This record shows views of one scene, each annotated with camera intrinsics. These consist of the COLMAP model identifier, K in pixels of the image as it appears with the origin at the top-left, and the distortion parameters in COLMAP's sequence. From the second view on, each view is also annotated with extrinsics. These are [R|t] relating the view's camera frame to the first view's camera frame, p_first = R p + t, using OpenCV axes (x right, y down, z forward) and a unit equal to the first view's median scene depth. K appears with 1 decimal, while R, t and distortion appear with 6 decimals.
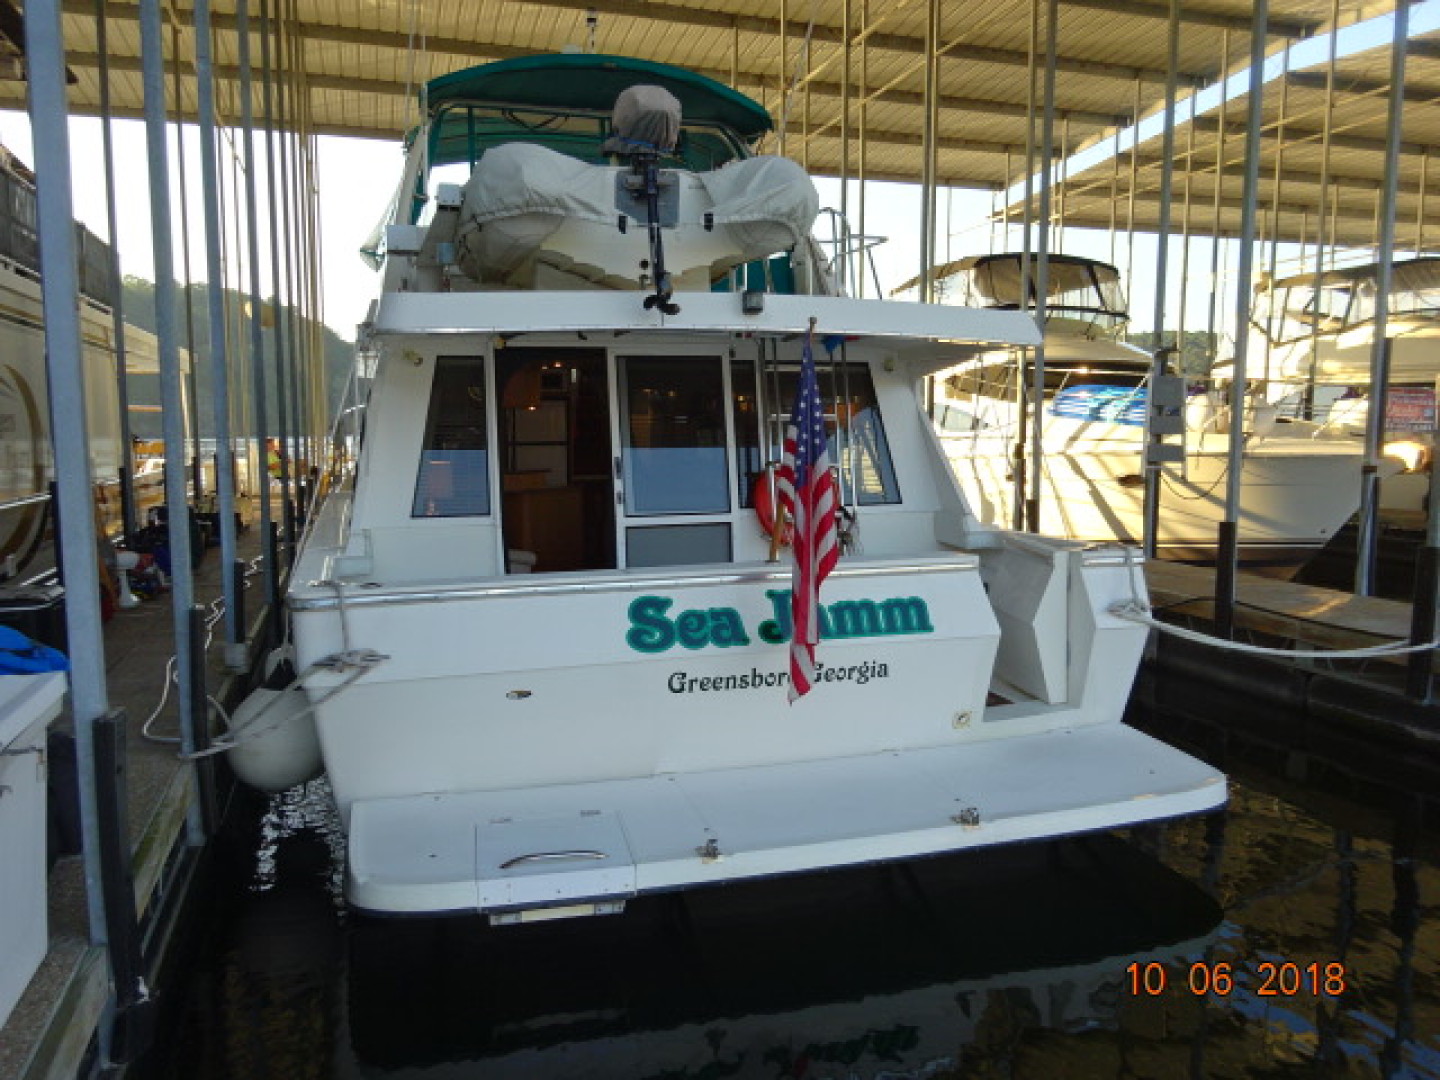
lens RADIAL K [[1075.1, 0, 718.7], [0, 1075.1, 544.2], [0, 0, 1]] dist [0.000343, -0.006006]
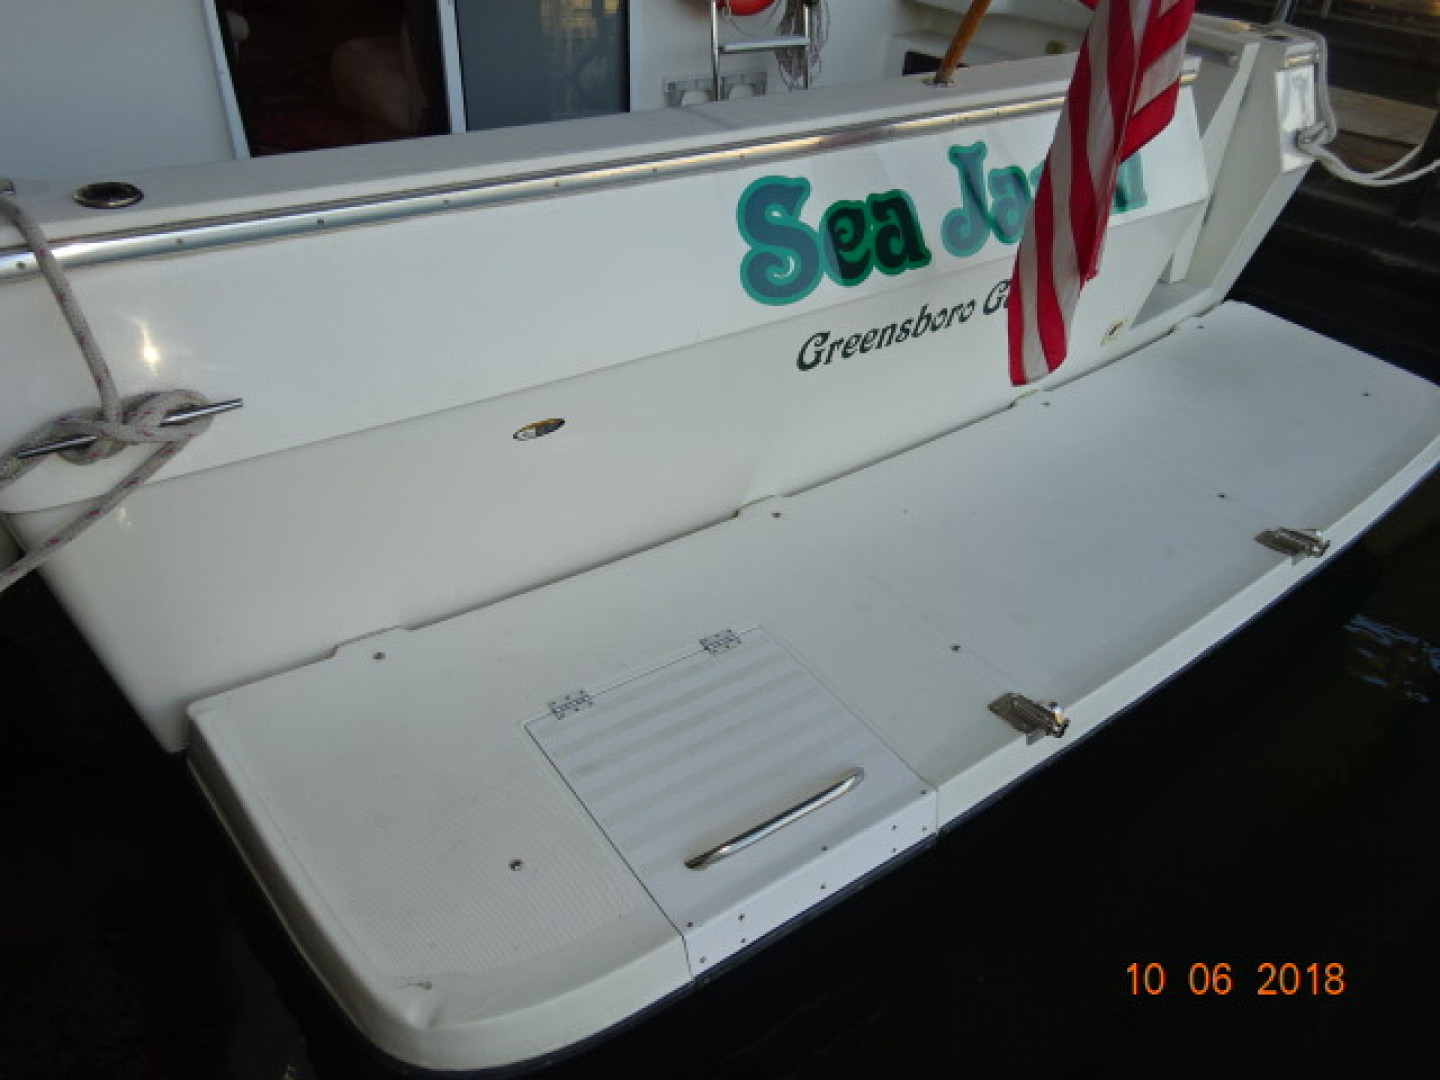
lens RADIAL K [[1075.1, 0, 718.9], [0, 1075.1, 538.1], [0, 0, 1]] dist [0.000343, -0.006006]
pose [[0.917377, -0.166348, 0.361590, -0.275918], [-0.028756, 0.878400, 0.477061, -0.034509], [-0.396978, -0.448043, 0.801041, 0.571190]]
